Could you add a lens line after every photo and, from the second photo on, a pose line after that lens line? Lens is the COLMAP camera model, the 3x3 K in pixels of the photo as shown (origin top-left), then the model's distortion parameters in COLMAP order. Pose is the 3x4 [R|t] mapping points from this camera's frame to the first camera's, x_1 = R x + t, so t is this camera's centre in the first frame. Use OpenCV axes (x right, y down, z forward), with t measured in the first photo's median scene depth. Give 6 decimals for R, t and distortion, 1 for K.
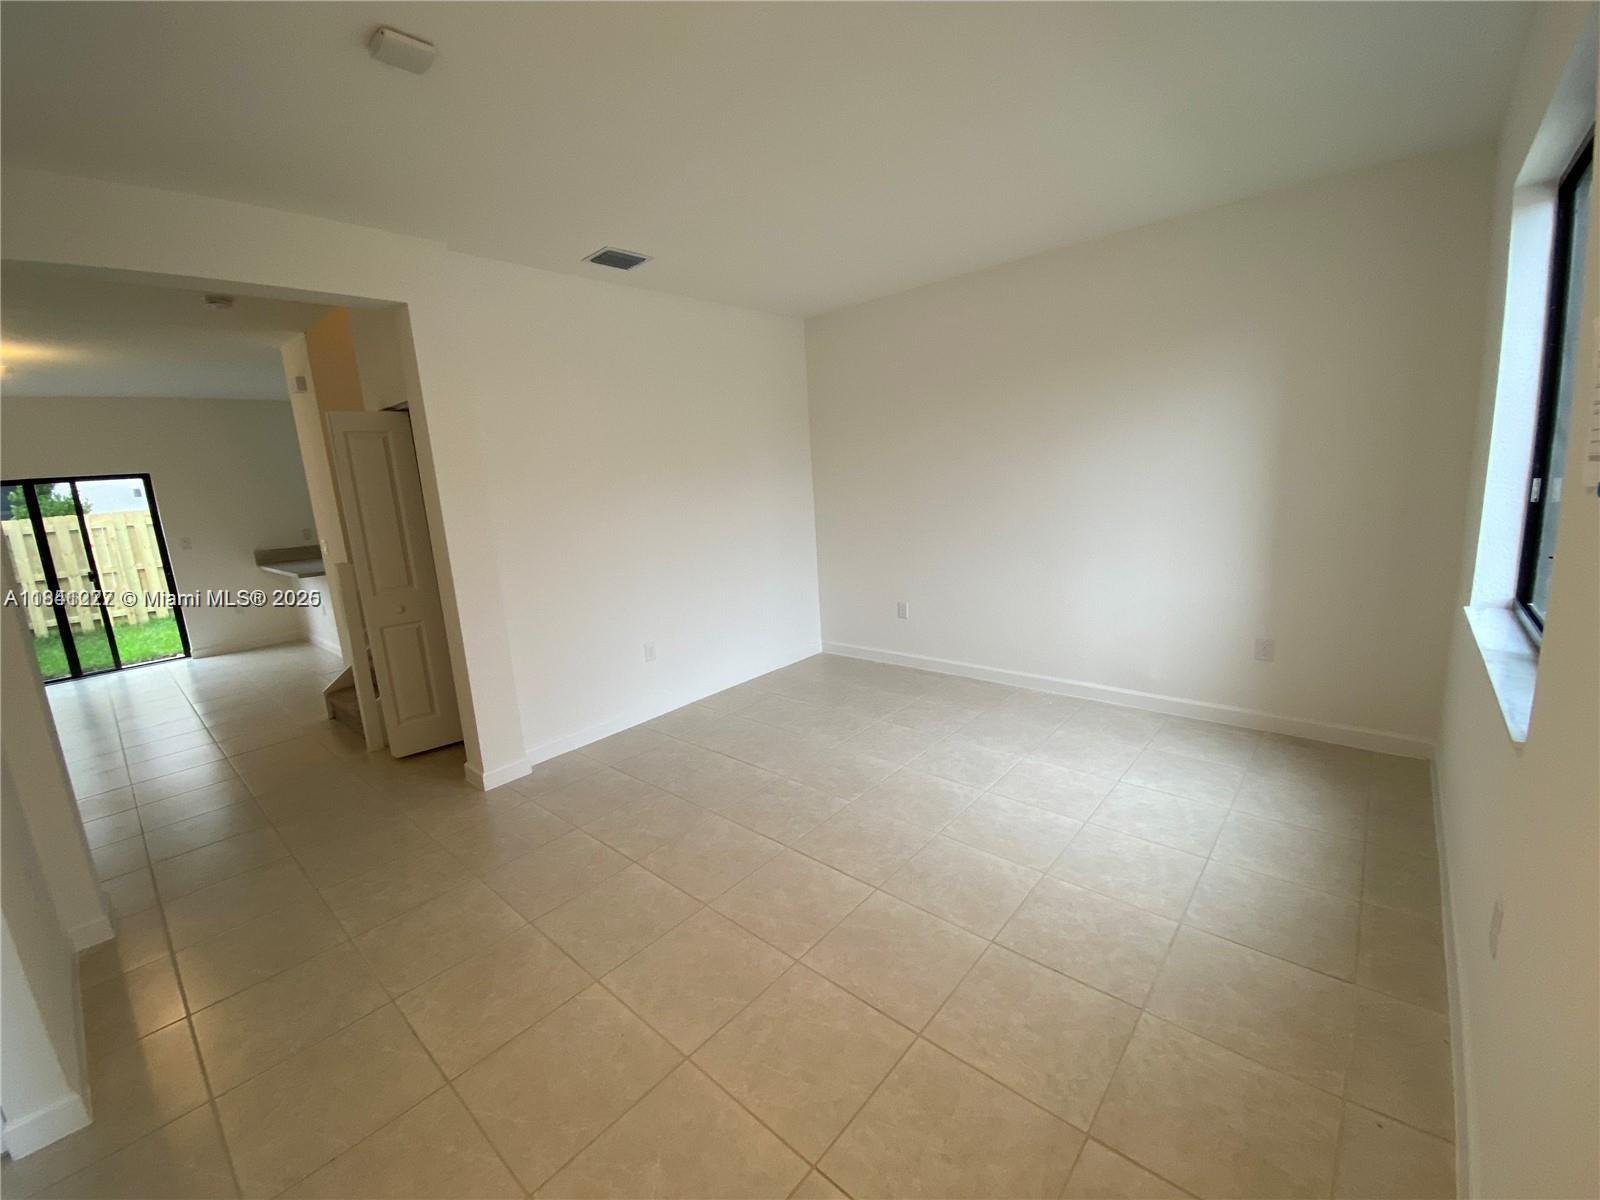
lens RADIAL K [[651.7, 0, 796.3], [0, 651.7, 592.8], [0, 0, 1]] dist [0.025729, -0.022857]
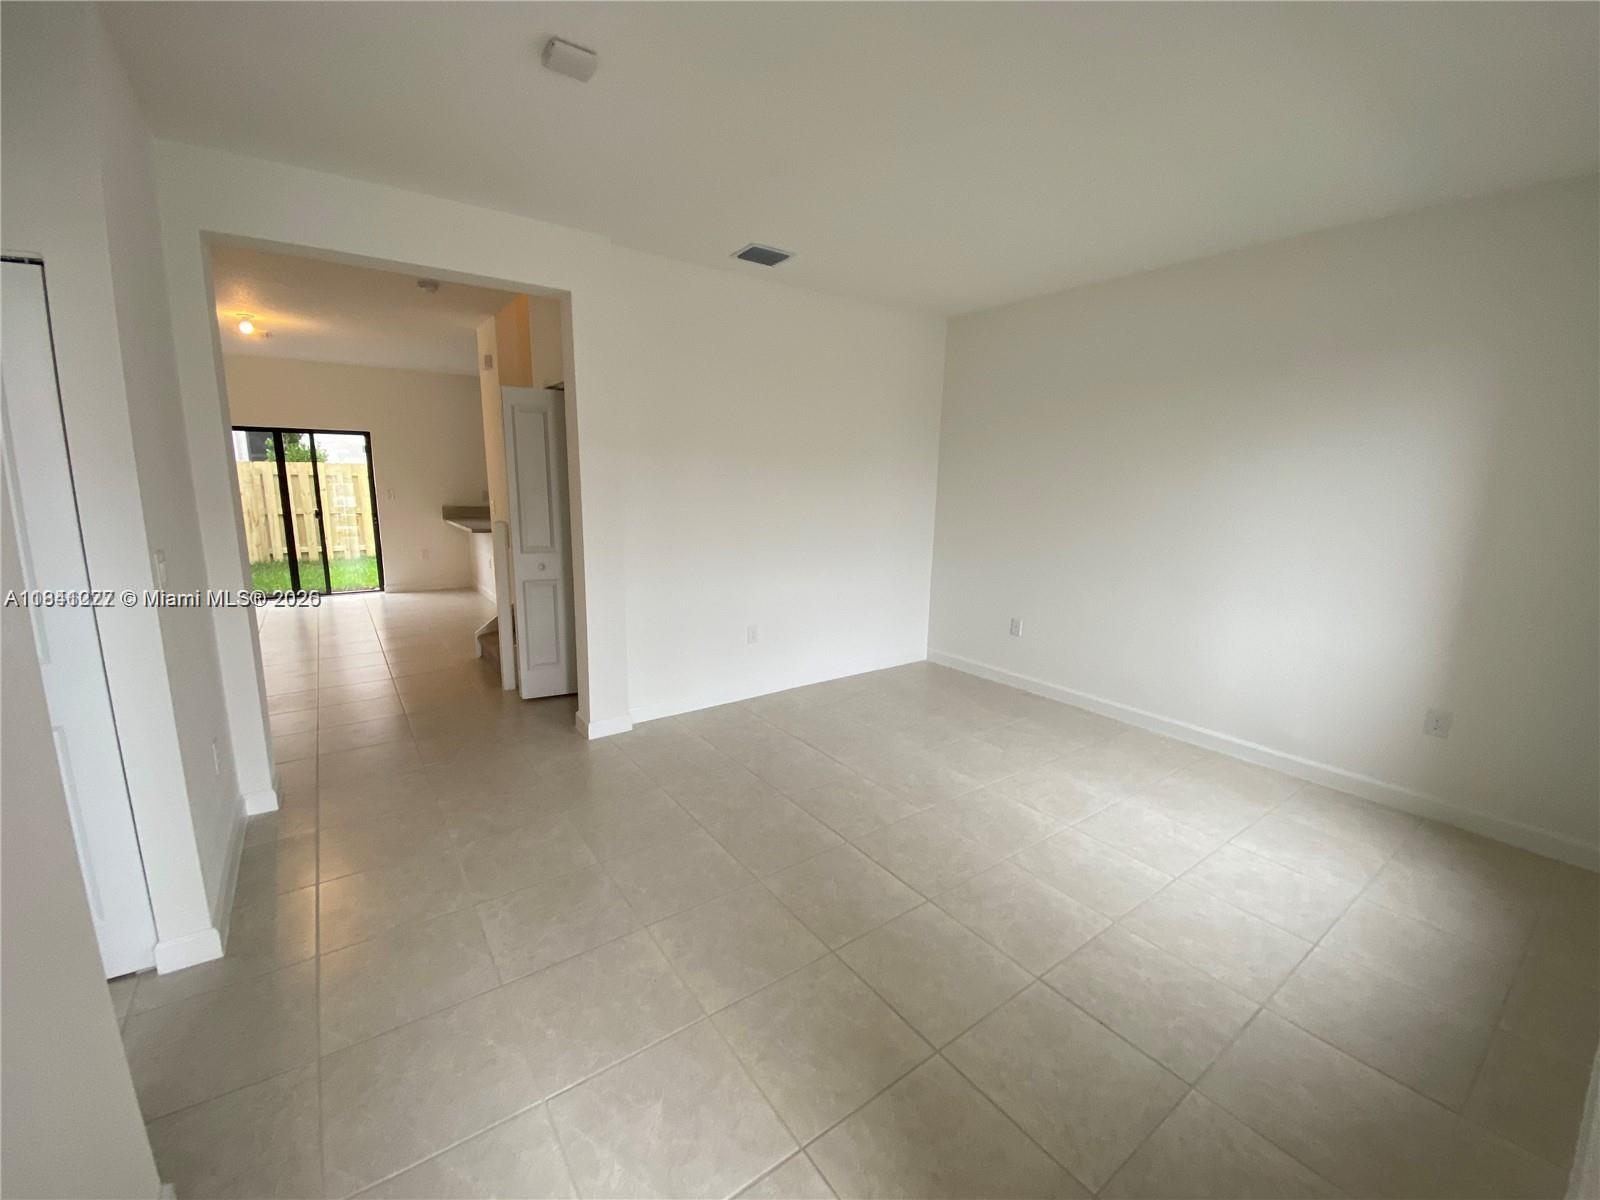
lens RADIAL K [[651.7, 0, 796.3], [0, 651.7, 592.8], [0, 0, 1]] dist [0.025729, -0.022857]
pose [[0.972721, 0.116234, -0.200755, 0.051594], [-0.116707, 0.993121, 0.009522, 0.007563], [0.200481, 0.014167, 0.979595, -0.001898]]
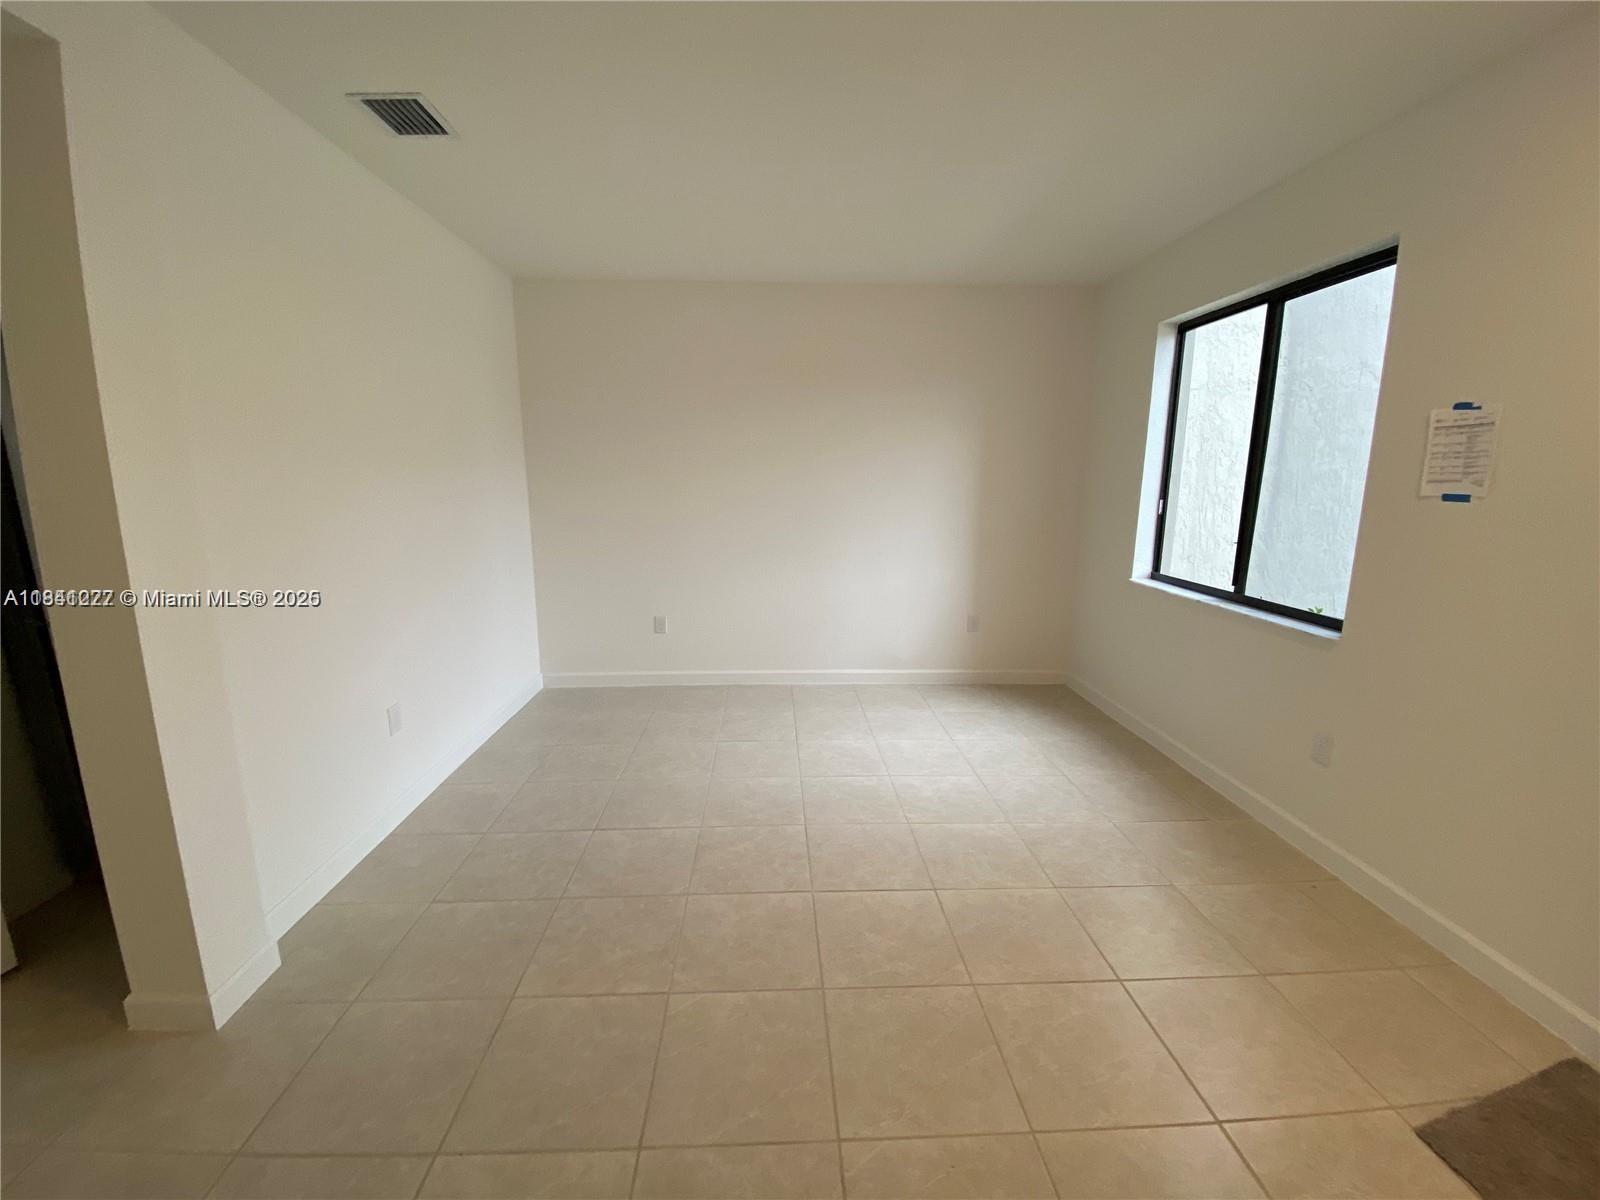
lens RADIAL K [[651.7, 0, 796.3], [0, 651.7, 592.8], [0, 0, 1]] dist [0.025729, -0.022857]
pose [[0.710190, -0.058186, 0.701602, -0.486076], [0.076767, 0.997037, 0.004980, -0.010903], [-0.699812, 0.050323, 0.712552, 0.293618]]
